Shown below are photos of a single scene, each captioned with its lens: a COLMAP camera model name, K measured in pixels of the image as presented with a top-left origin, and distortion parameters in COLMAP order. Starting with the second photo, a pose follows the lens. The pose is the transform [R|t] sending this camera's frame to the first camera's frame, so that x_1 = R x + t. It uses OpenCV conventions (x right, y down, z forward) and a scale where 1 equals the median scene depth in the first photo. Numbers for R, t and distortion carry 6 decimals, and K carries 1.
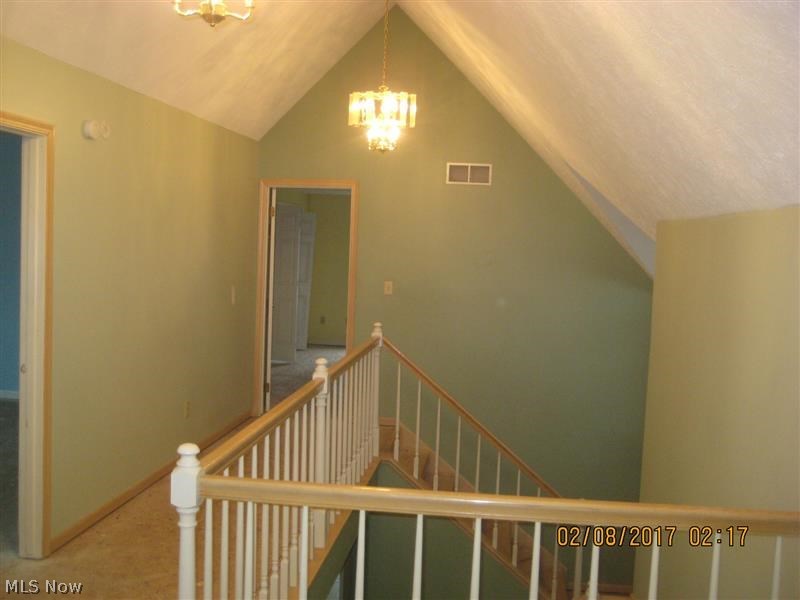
lens RADIAL K [[885.3, 0, 400.0], [0, 885.3, 300.0], [0, 0, 1]] dist [-0.121848, 0.307387]
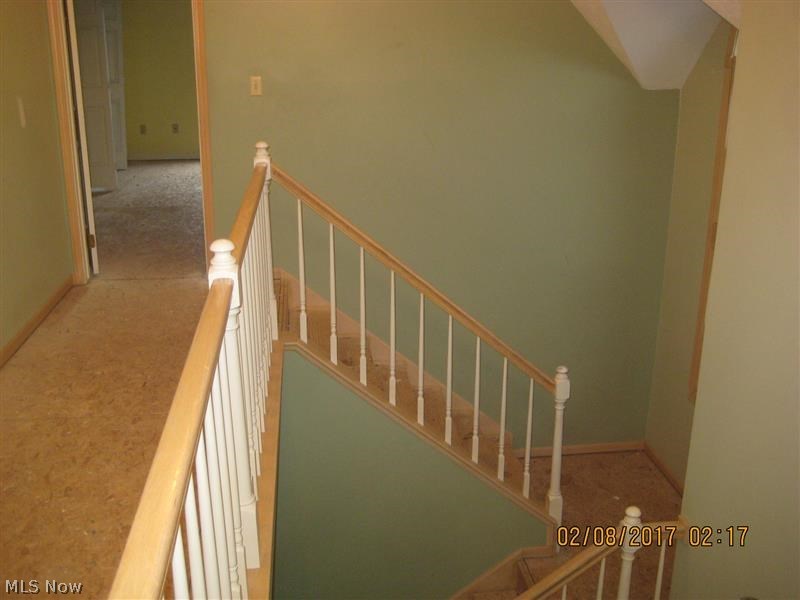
lens RADIAL K [[885.3, 0, 400.0], [0, 885.3, 300.0], [0, 0, 1]] dist [-0.121848, 0.307387]
pose [[0.975162, -0.099118, 0.198079, -0.056140], [0.049570, 0.969264, 0.240979, -0.011257], [-0.215876, -0.225175, 0.950102, 0.285115]]
